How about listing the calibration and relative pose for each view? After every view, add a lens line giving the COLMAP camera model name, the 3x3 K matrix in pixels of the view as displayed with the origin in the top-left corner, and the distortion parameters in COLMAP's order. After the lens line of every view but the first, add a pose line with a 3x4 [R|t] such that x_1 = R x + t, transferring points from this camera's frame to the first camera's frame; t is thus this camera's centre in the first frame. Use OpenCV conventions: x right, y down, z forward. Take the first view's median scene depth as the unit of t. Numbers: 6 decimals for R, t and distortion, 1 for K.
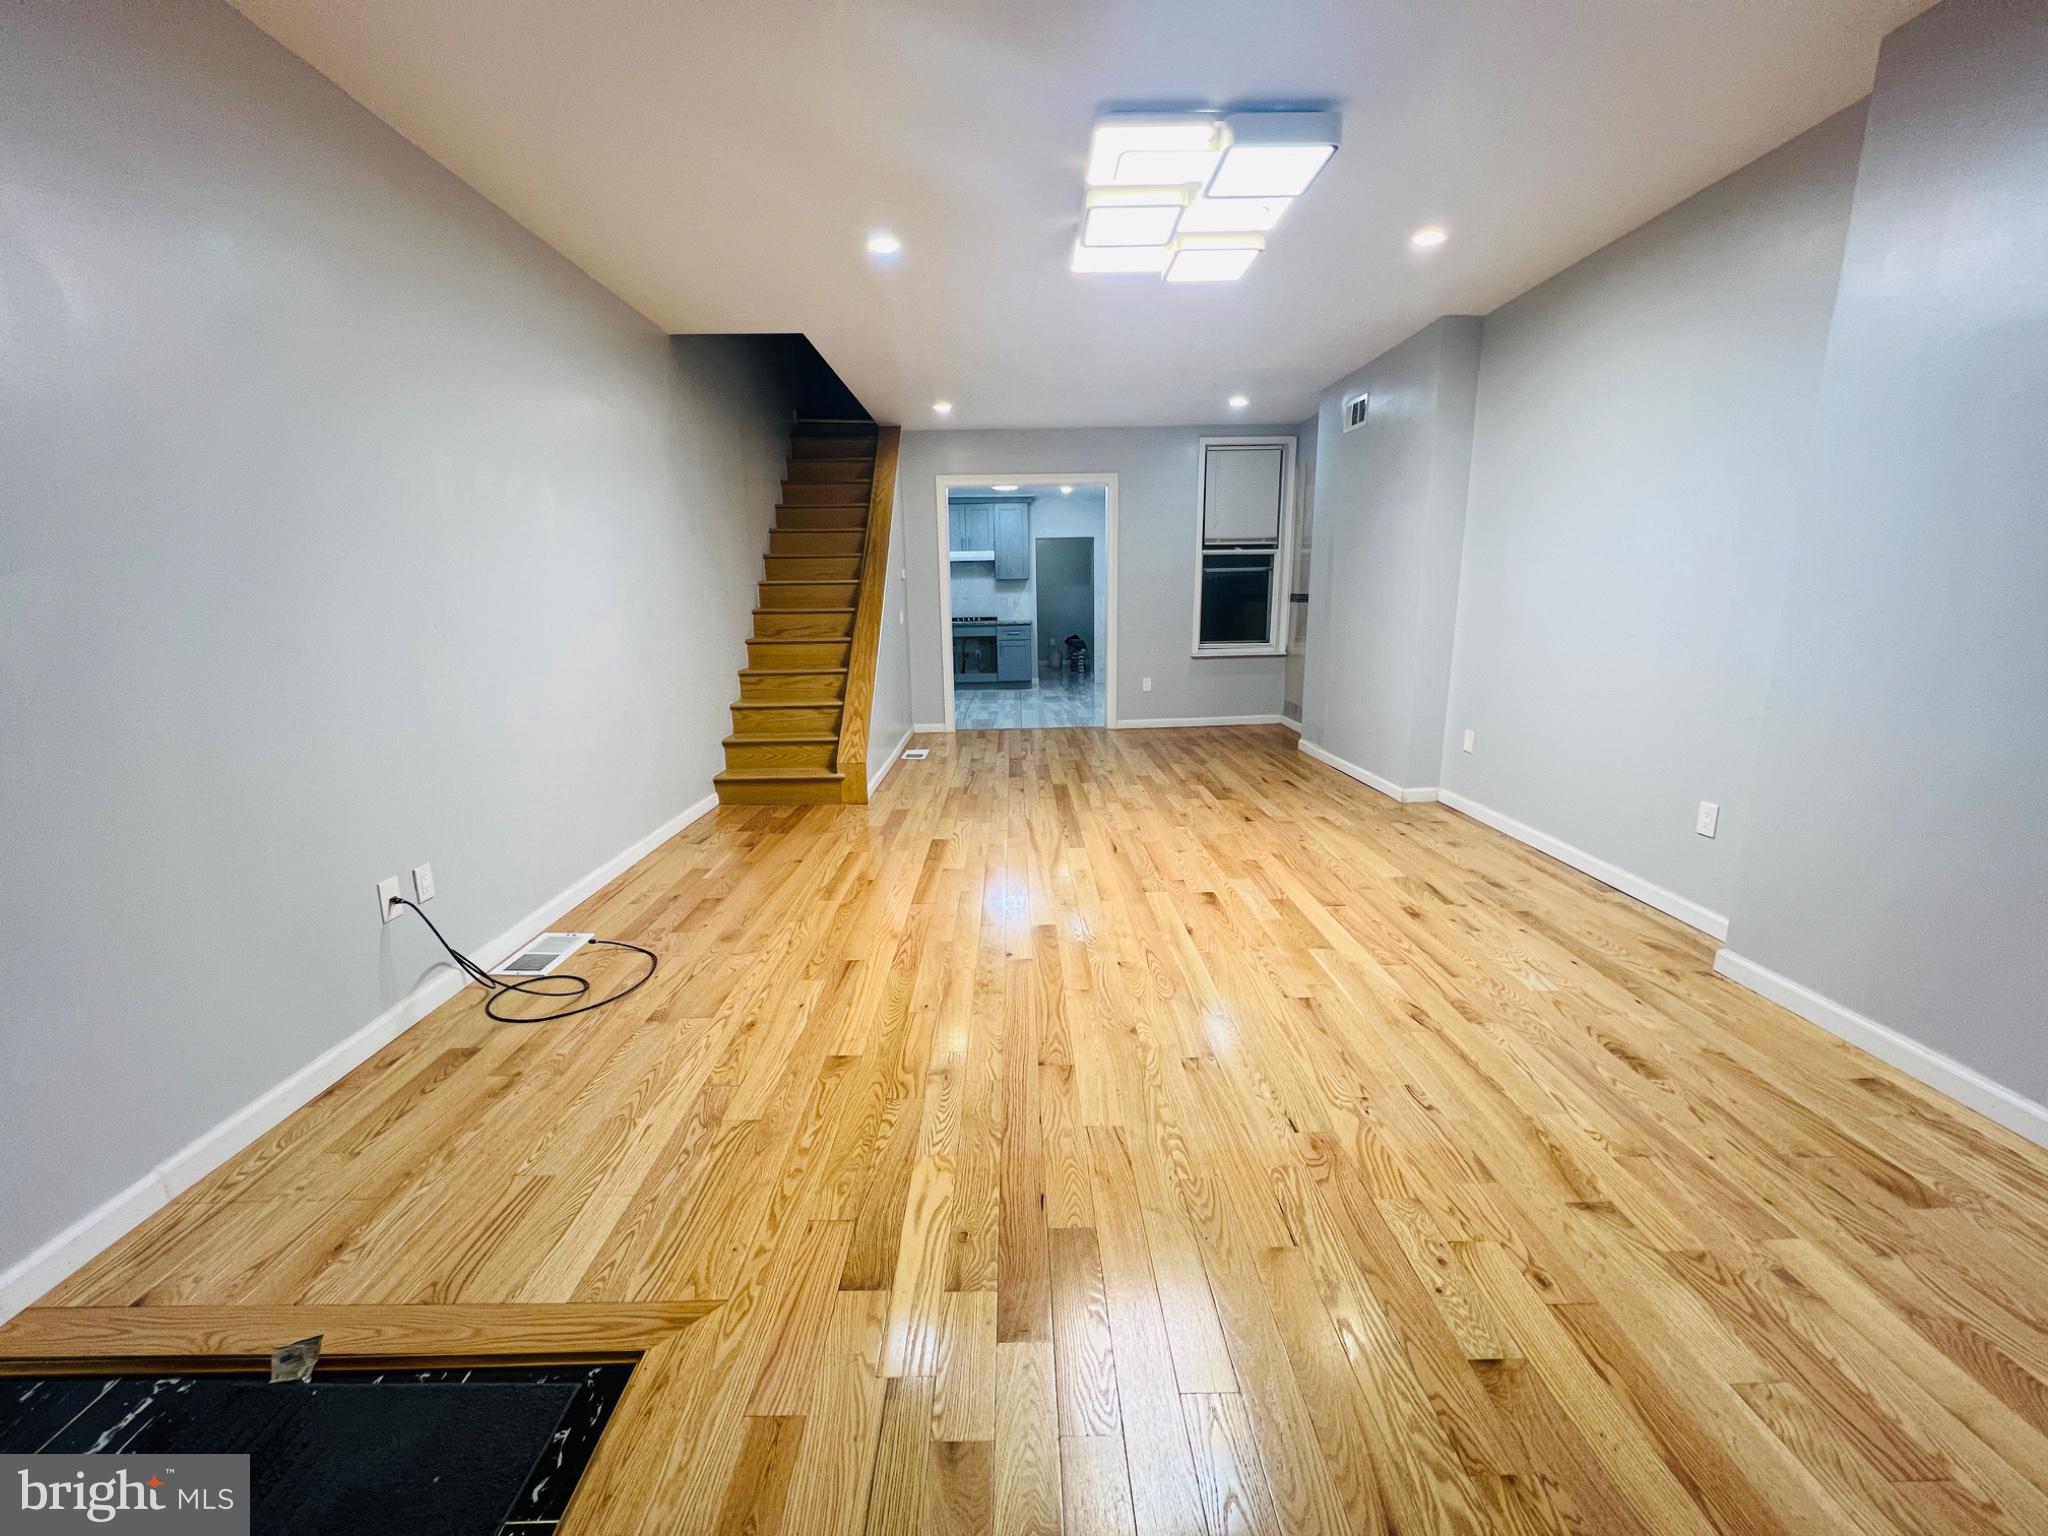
lens RADIAL K [[825.0, 0, 1017.7], [0, 825.0, 763.8], [0, 0, 1]] dist [0.000627, 0.000056]
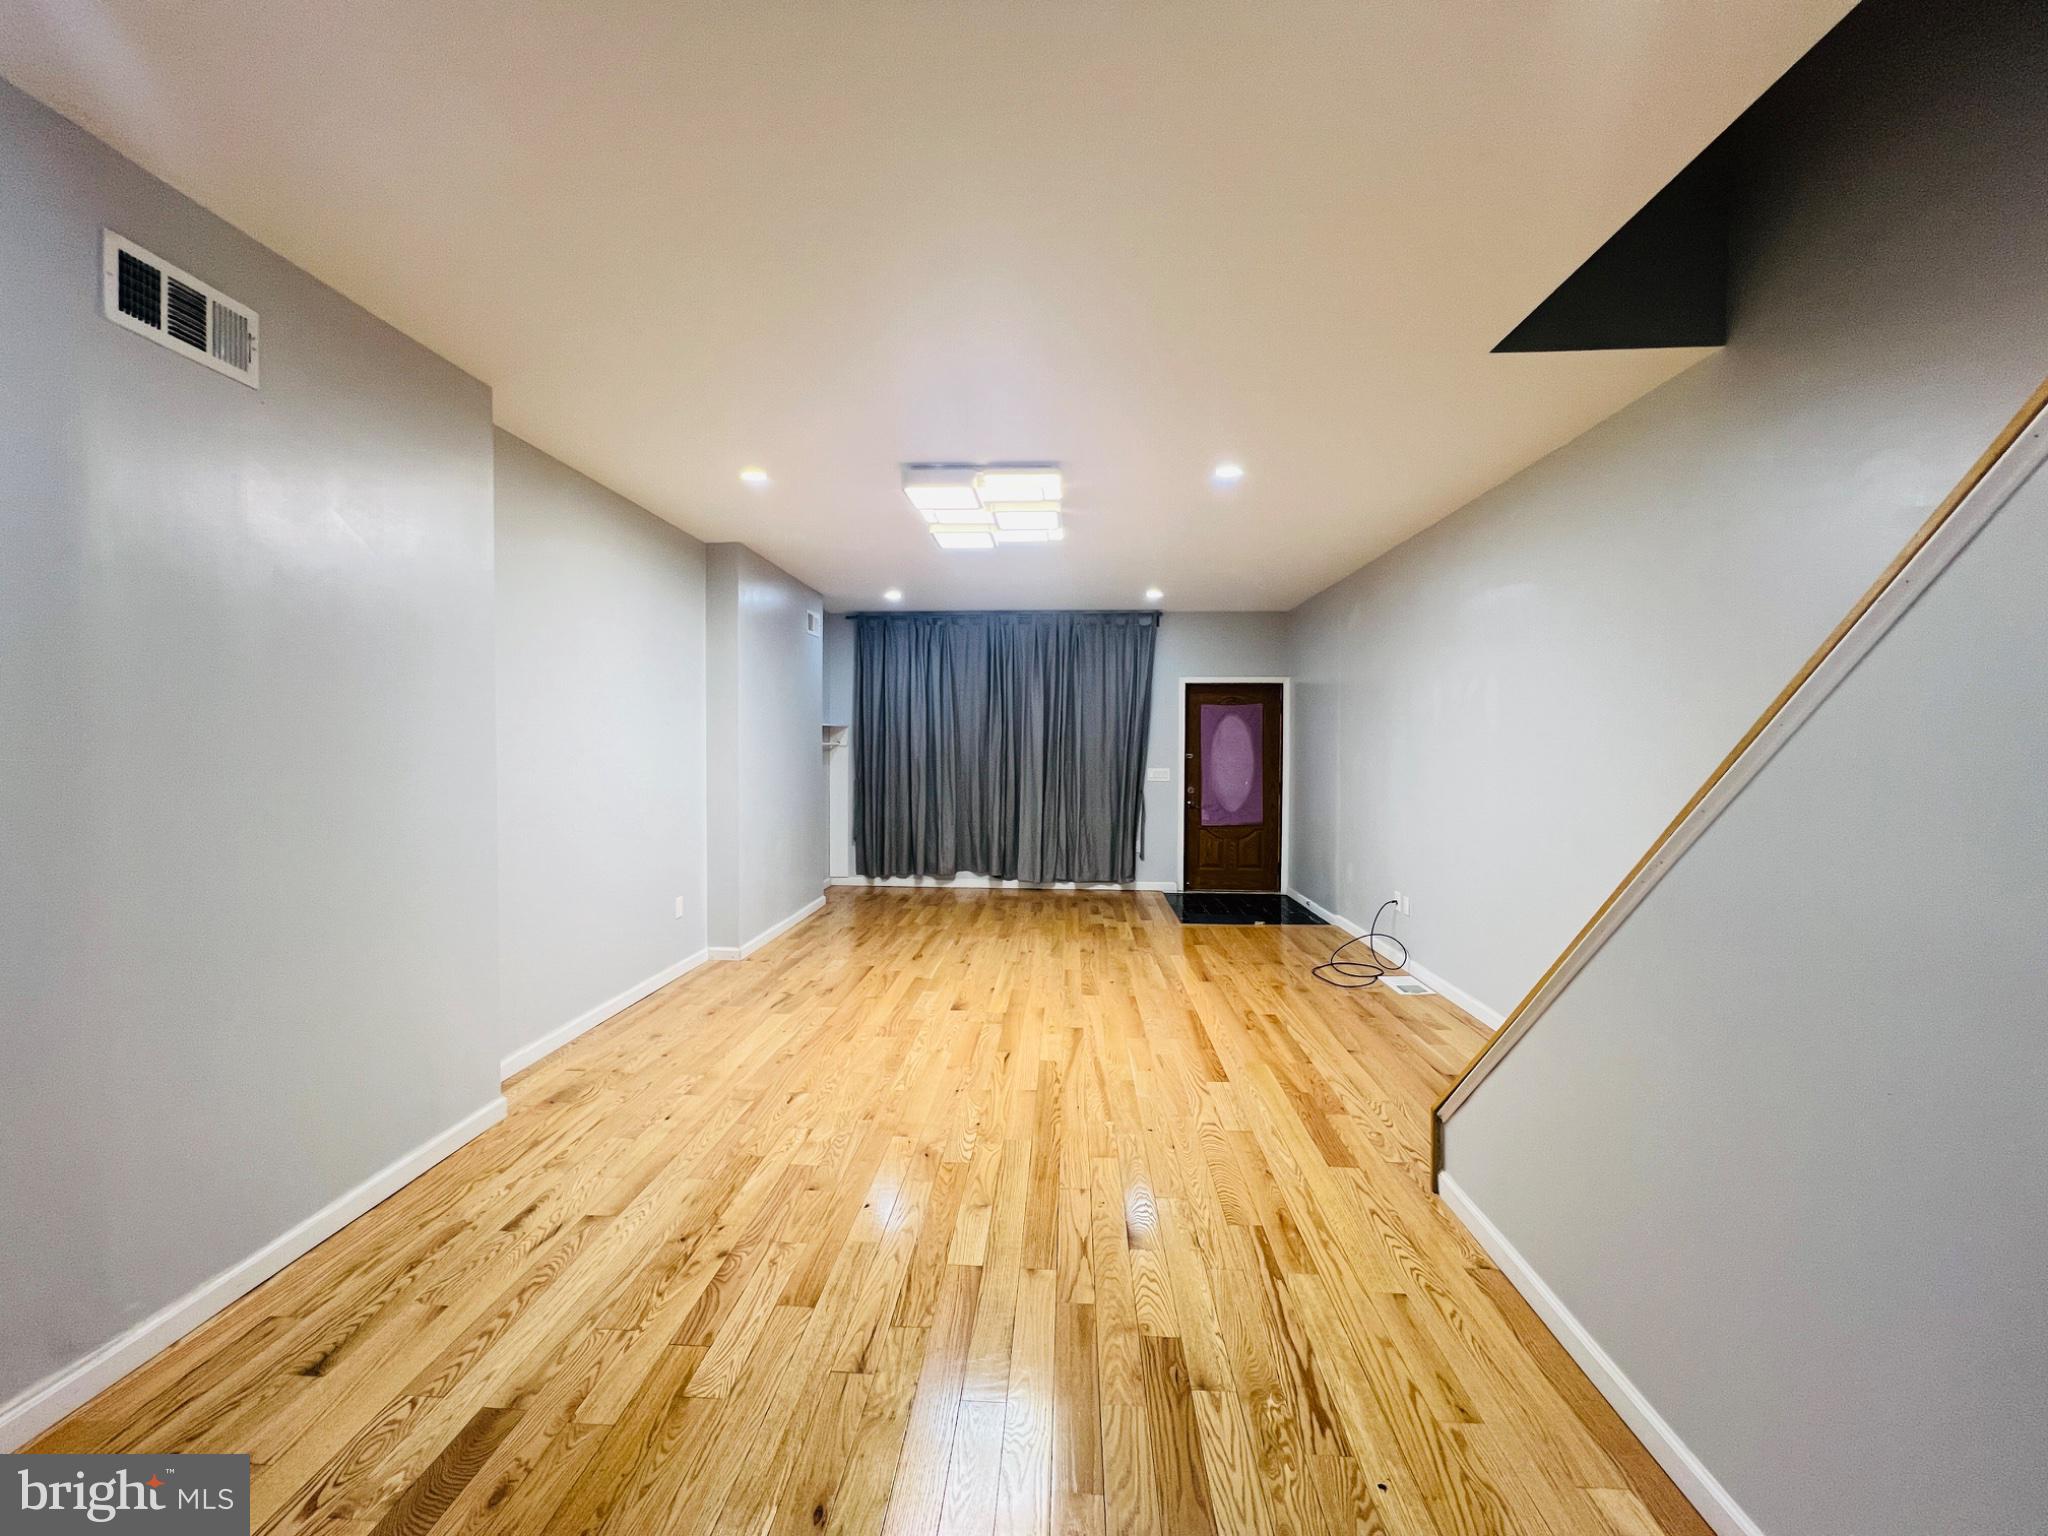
lens RADIAL K [[825.0, 0, 1017.7], [0, 825.0, 763.8], [0, 0, 1]] dist [0.000627, 0.000056]
pose [[-0.997454, 0.008647, 0.070792, 0.045876], [0.024428, 0.974004, 0.225209, -0.450298], [-0.067004, 0.226365, -0.971735, 1.998345]]
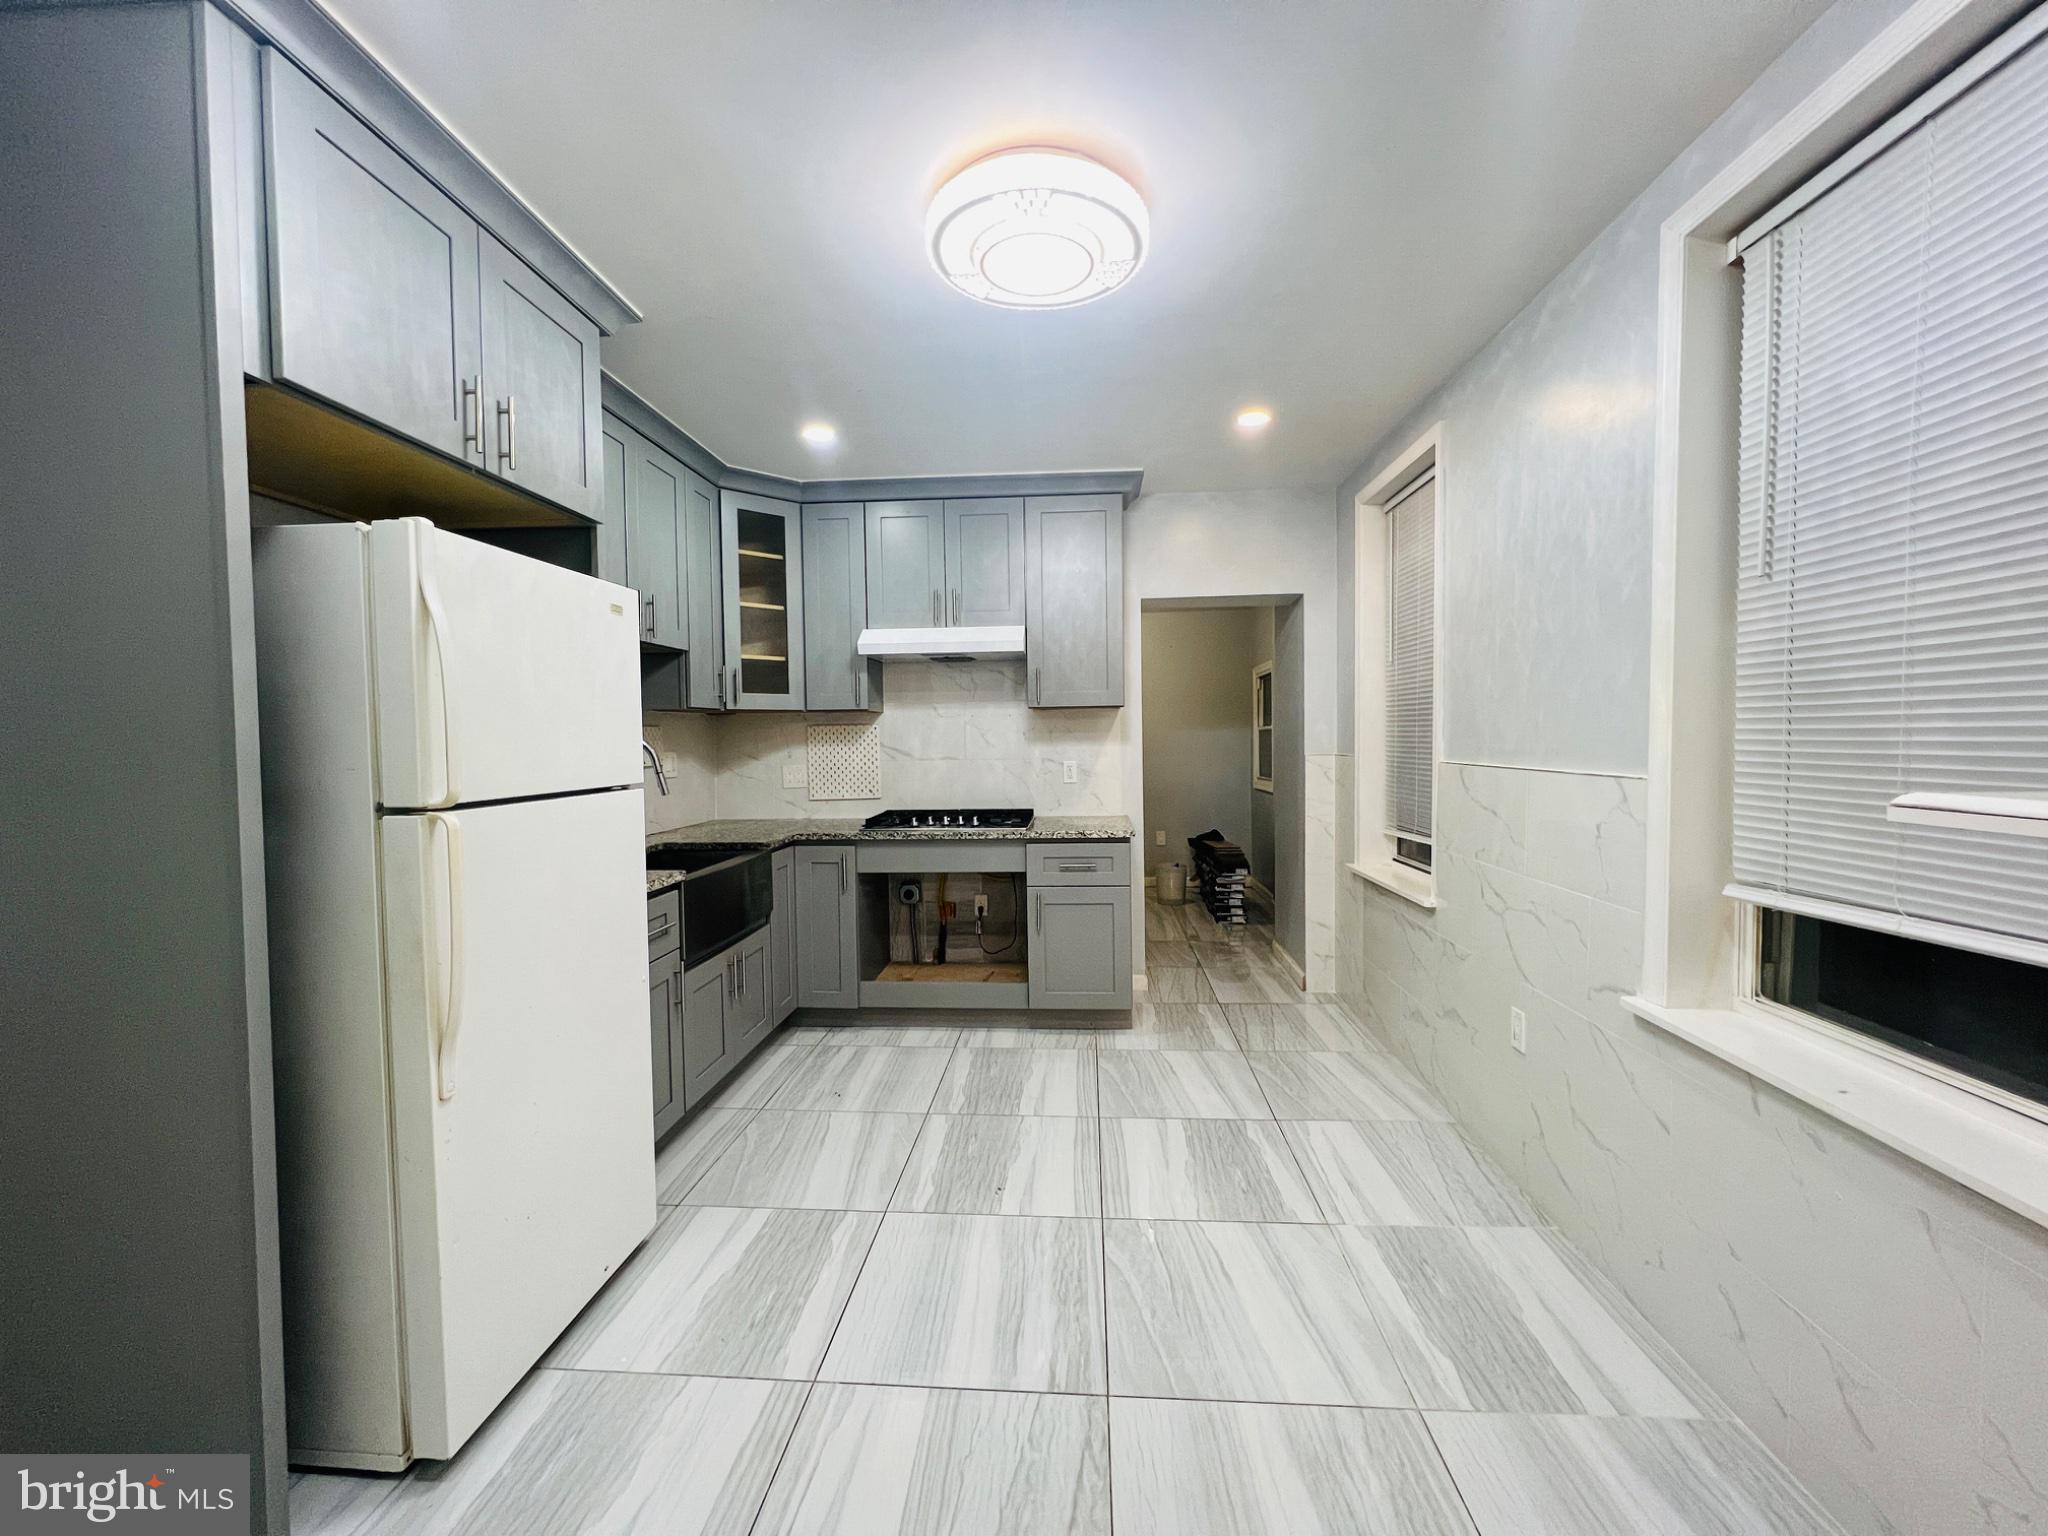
lens RADIAL K [[825.0, 0, 1017.7], [0, 825.0, 763.8], [0, 0, 1]] dist [0.000627, 0.000056]
pose [[0.996805, 0.006635, -0.079601, -0.003433], [-0.019993, 0.985548, -0.168213, -0.139682], [0.077335, 0.169267, 0.982531, 0.656552]]
